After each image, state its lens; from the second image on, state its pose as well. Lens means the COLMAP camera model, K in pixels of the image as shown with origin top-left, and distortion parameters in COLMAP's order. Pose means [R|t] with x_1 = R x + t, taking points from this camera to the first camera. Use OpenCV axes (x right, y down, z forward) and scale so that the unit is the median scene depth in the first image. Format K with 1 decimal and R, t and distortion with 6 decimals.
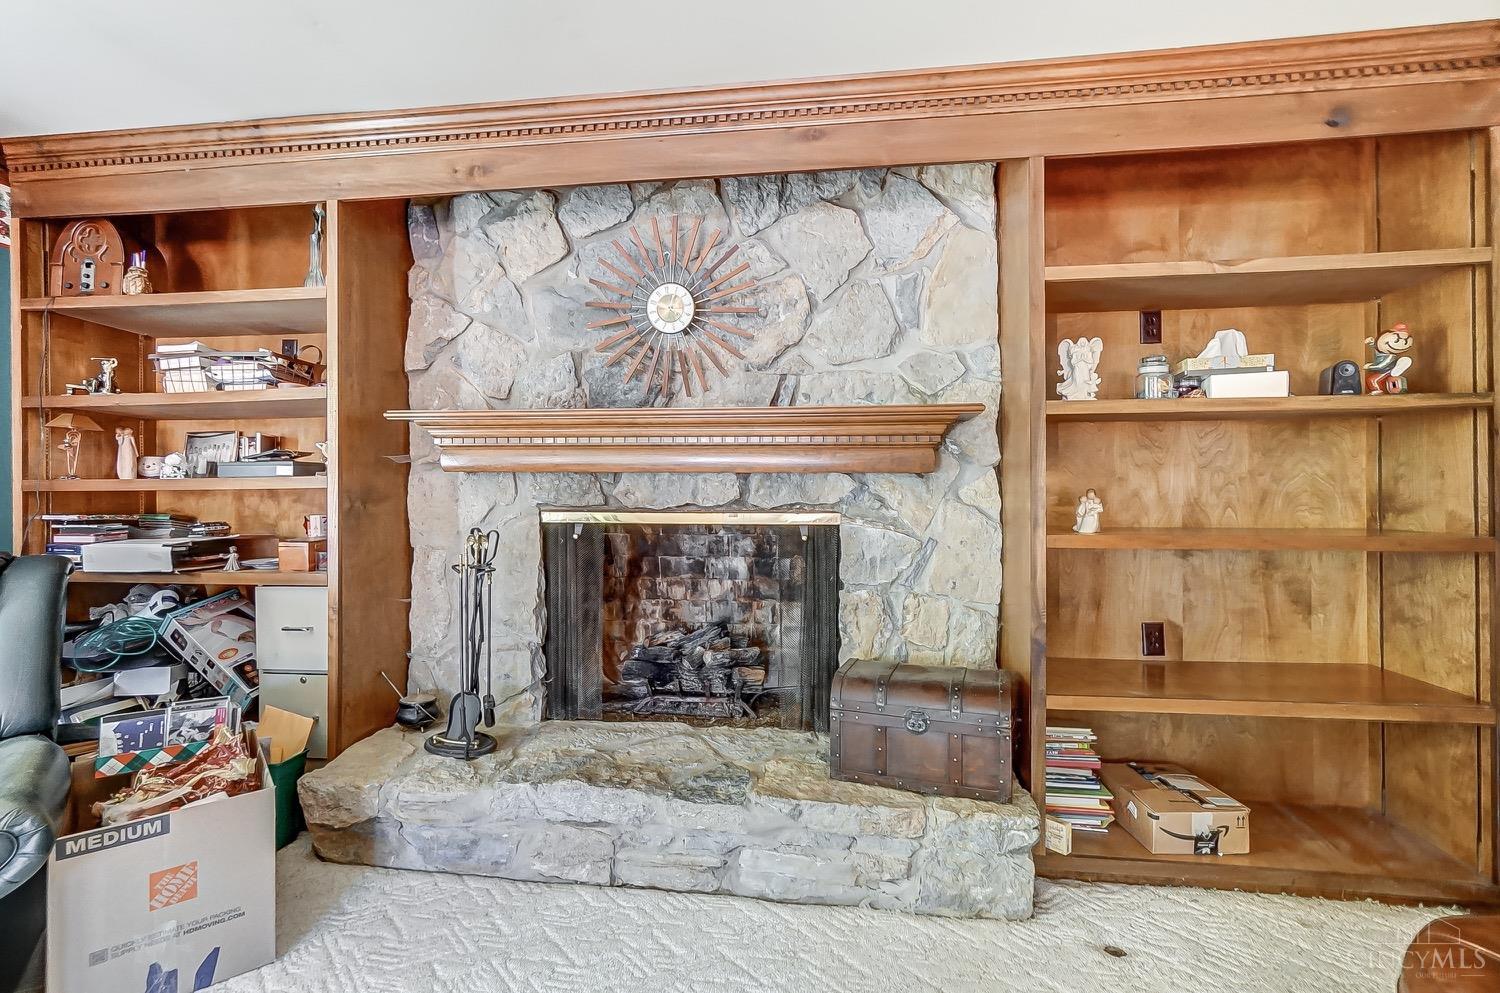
lens RADIAL K [[705.0, 0, 752.1], [0, 705.0, 489.4], [0, 0, 1]] dist [0.000578, 0.000194]
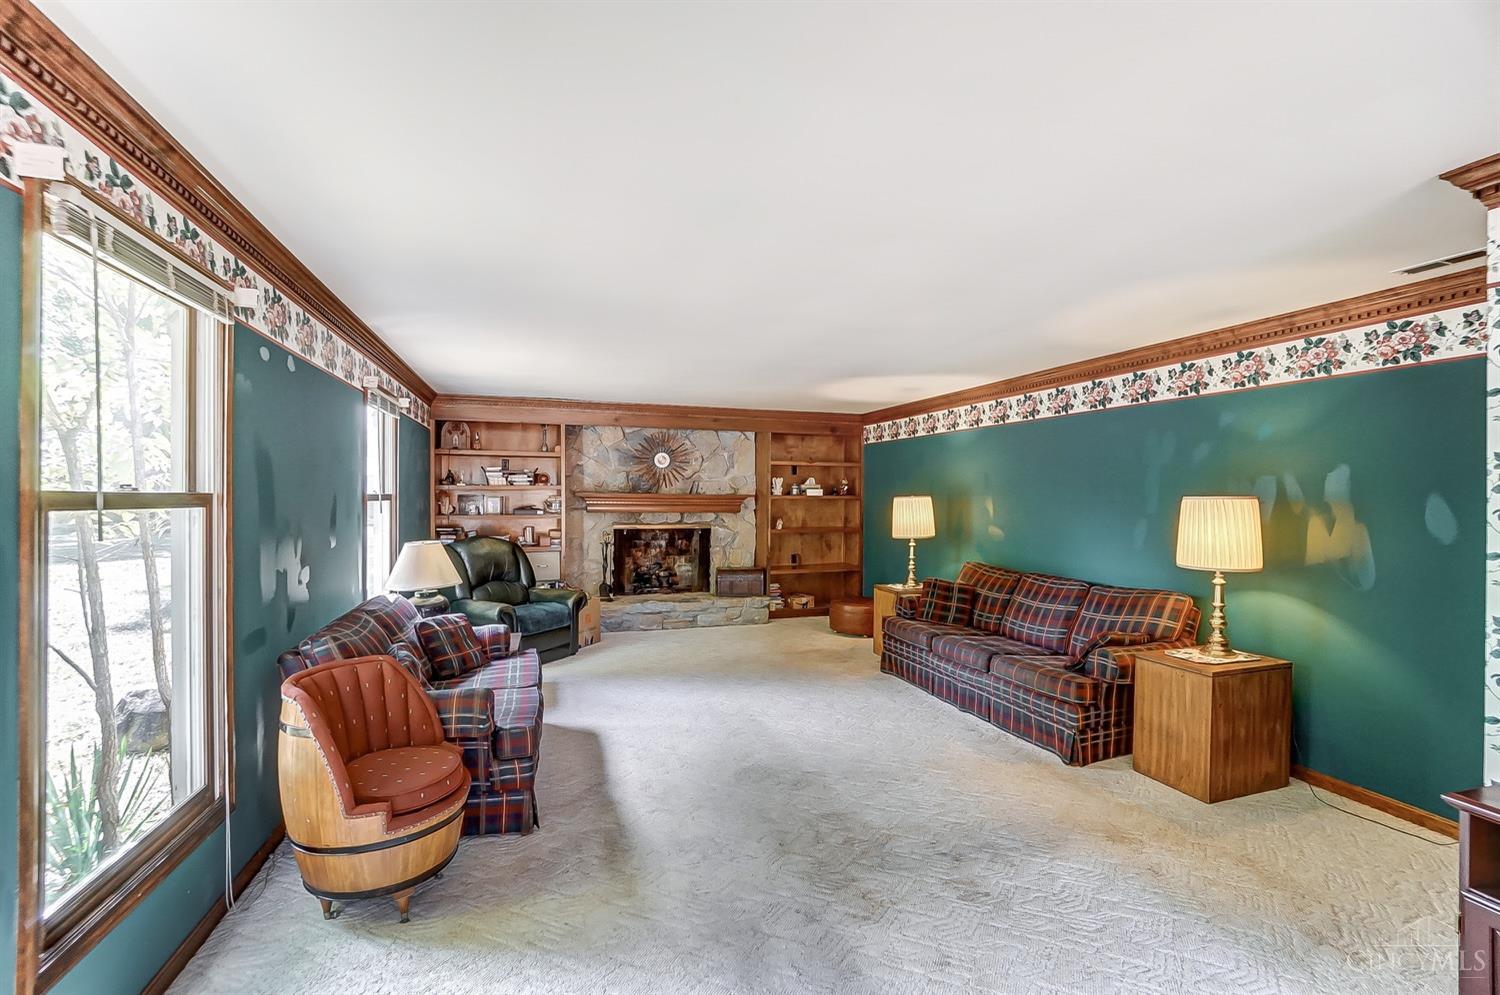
lens RADIAL K [[666.7, 0, 749.7], [0, 666.7, 501.8], [0, 0, 1]] dist [-0.021470, 0.004928]
pose [[0.895964, 0.001023, 0.444125, -1.094088], [-0.006912, 0.999908, 0.011642, -0.108525], [-0.444072, -0.013501, 0.895889, -1.858779]]
